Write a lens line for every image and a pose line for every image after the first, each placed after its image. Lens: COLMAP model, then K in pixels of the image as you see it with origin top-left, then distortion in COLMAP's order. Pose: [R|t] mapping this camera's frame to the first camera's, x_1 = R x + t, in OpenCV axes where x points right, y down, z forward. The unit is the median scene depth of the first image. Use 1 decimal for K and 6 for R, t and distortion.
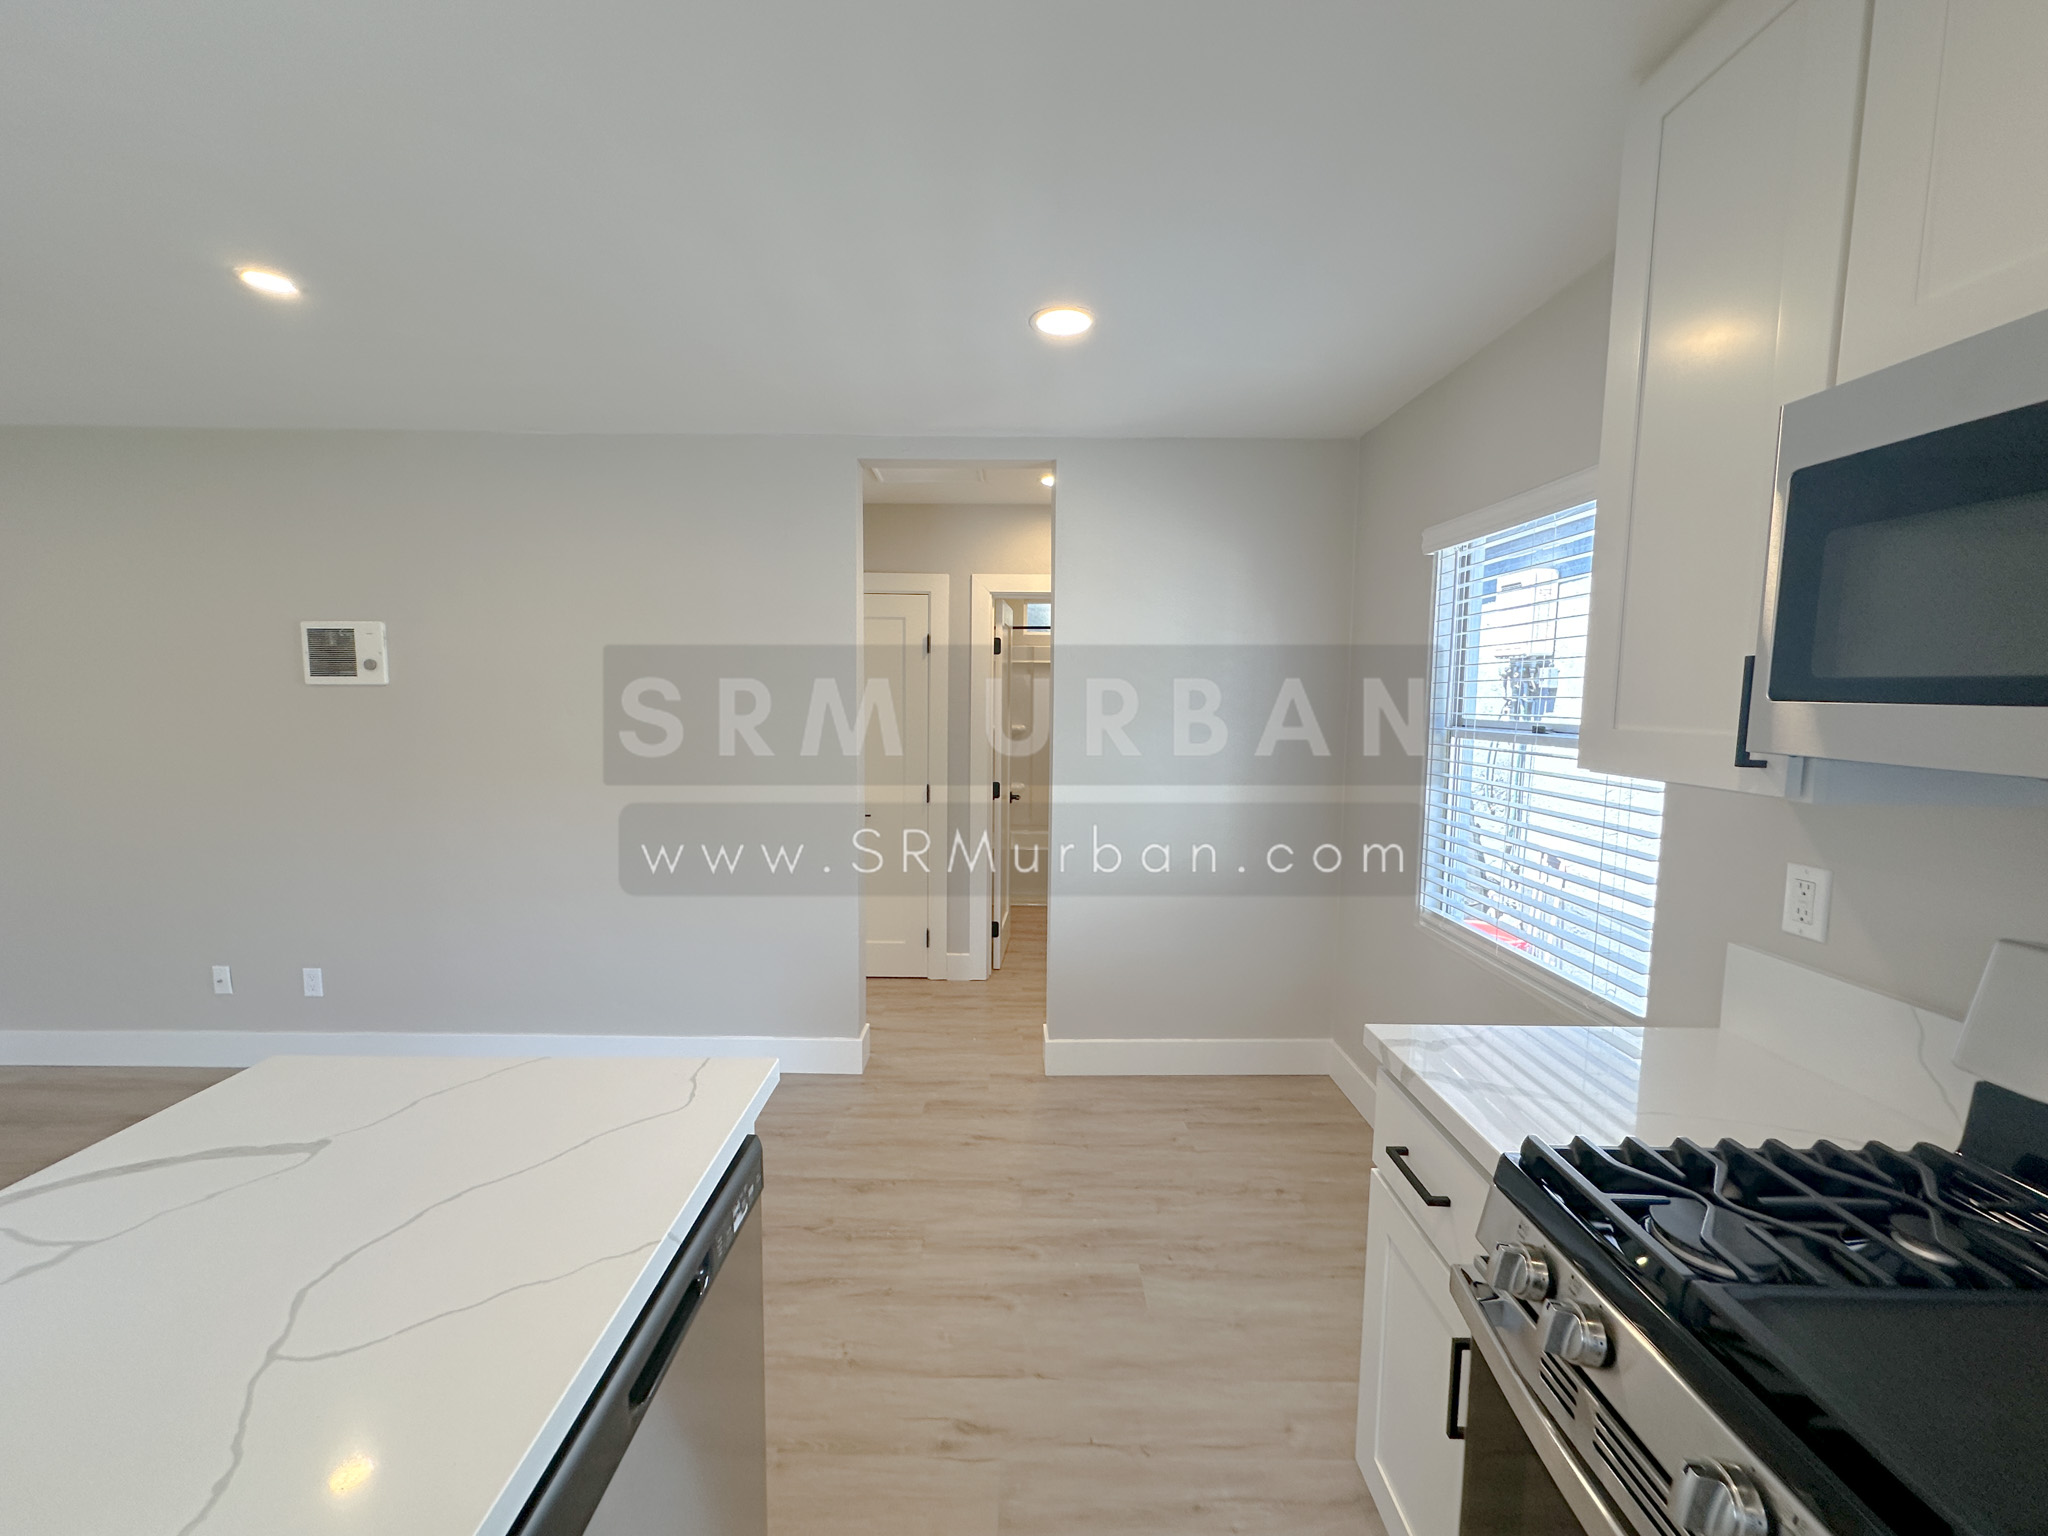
lens RADIAL K [[813.5, 0, 1025.3], [0, 813.5, 765.6], [0, 0, 1]] dist [-0.003711, 0.000974]
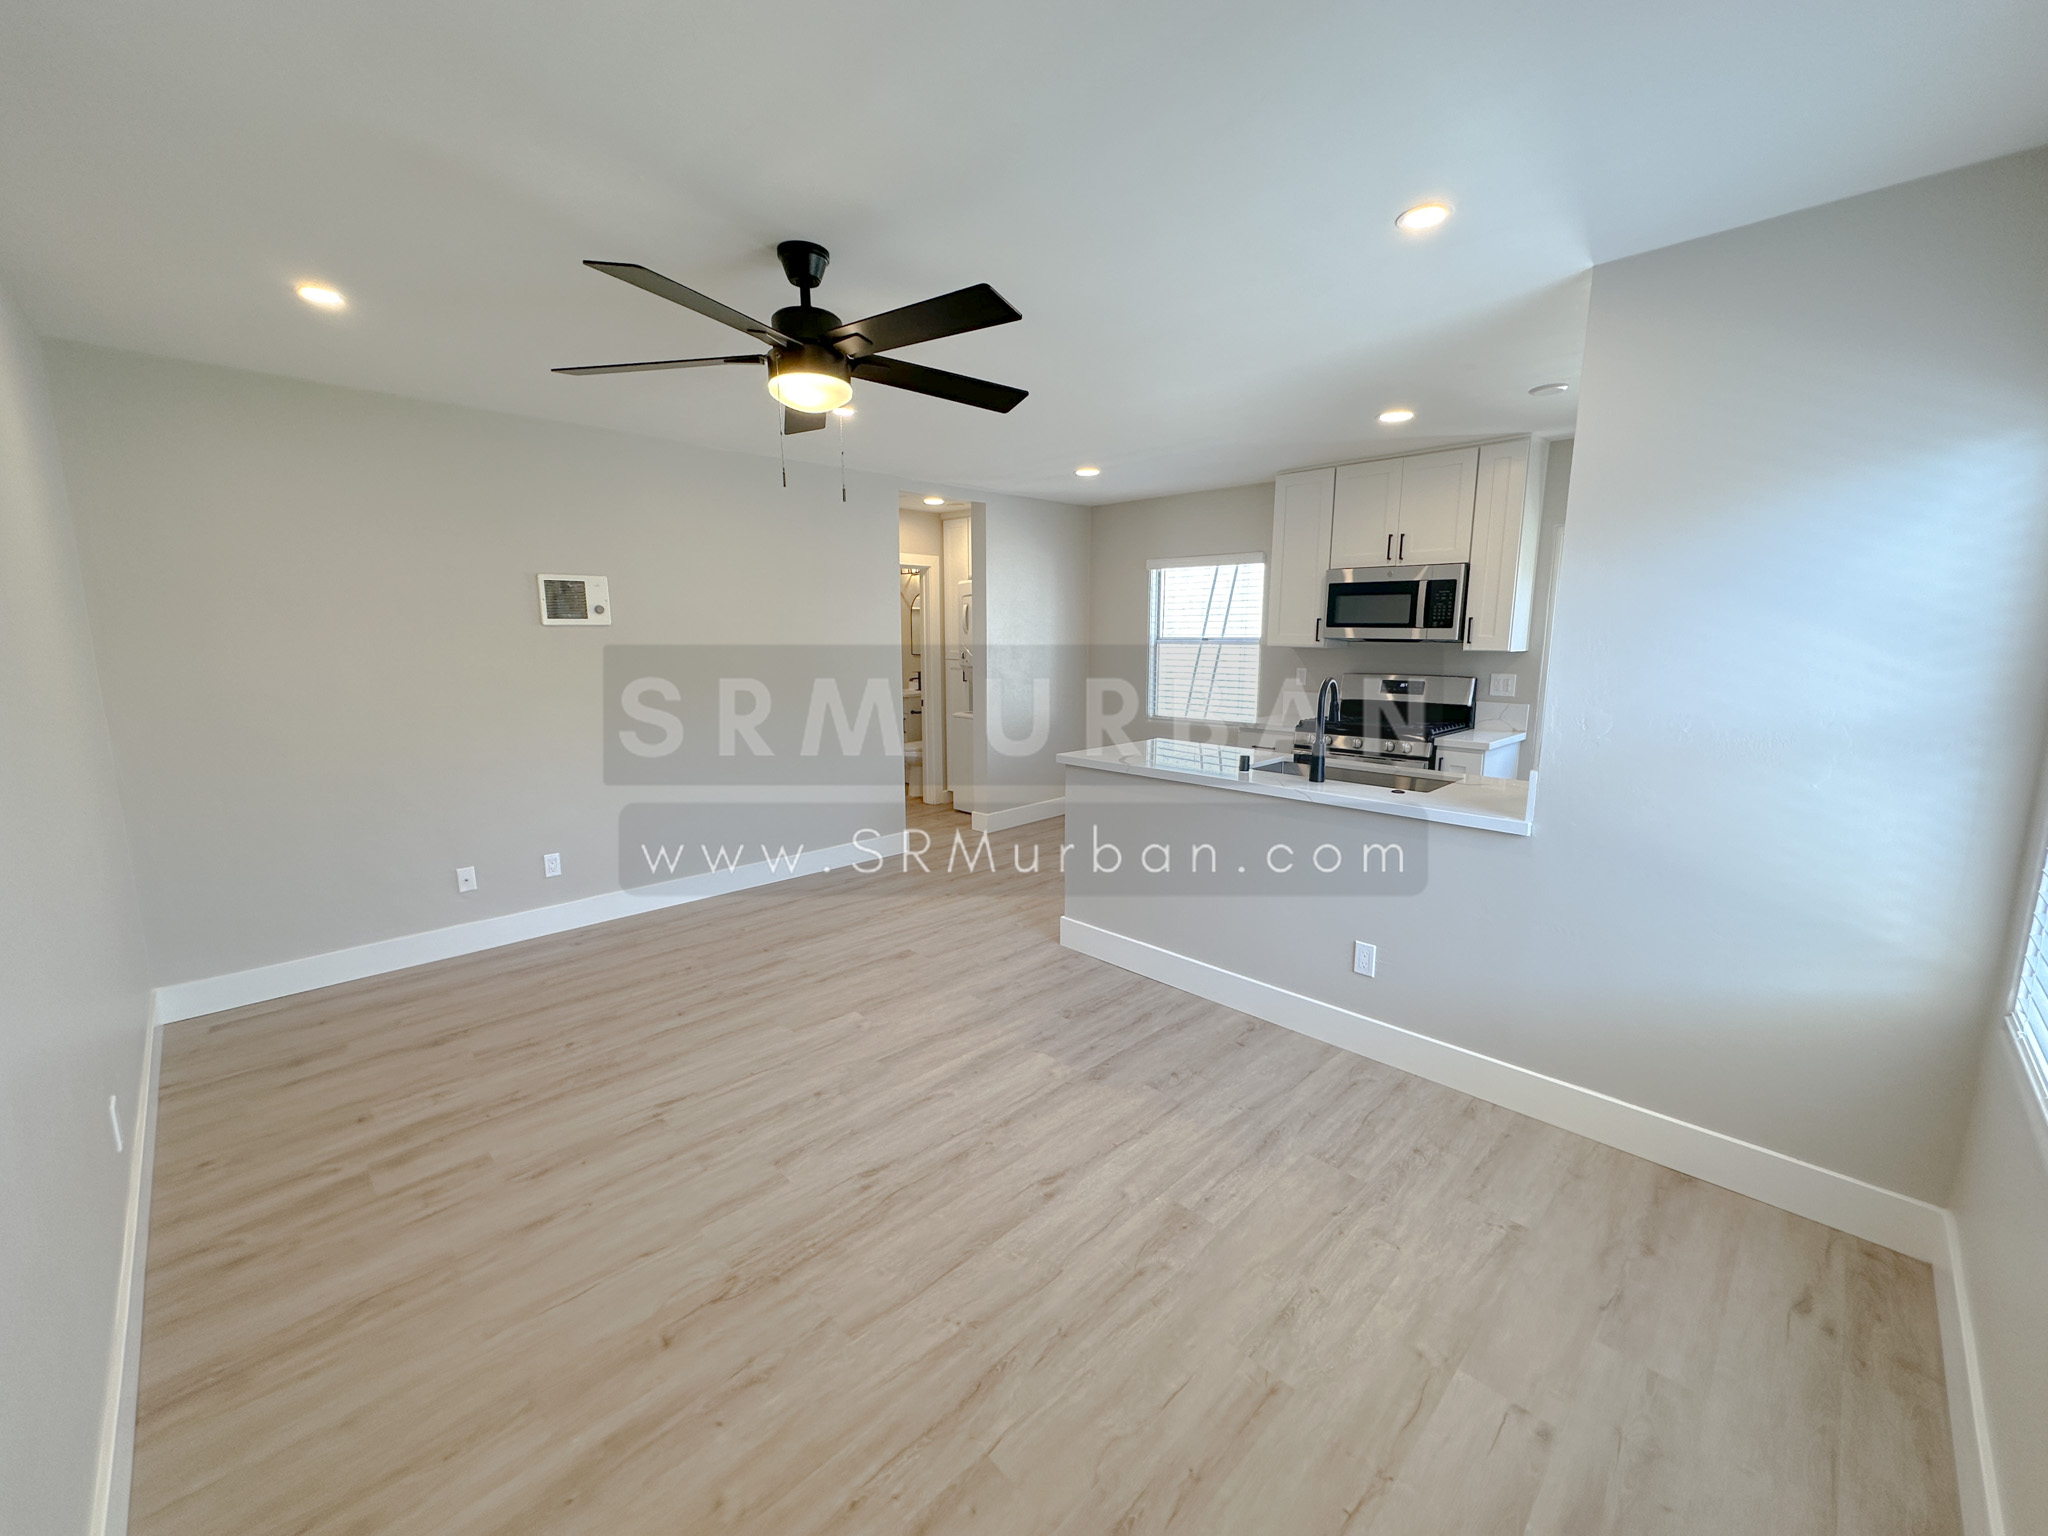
lens RADIAL K [[813.5, 0, 1023.1], [0, 813.5, 764.7], [0, 0, 1]] dist [-0.003711, 0.000974]
pose [[0.712497, -0.123308, 0.690755, -1.428381], [0.069812, 0.992011, 0.105076, 0.037931], [-0.698193, -0.026643, 0.715413, -0.474916]]
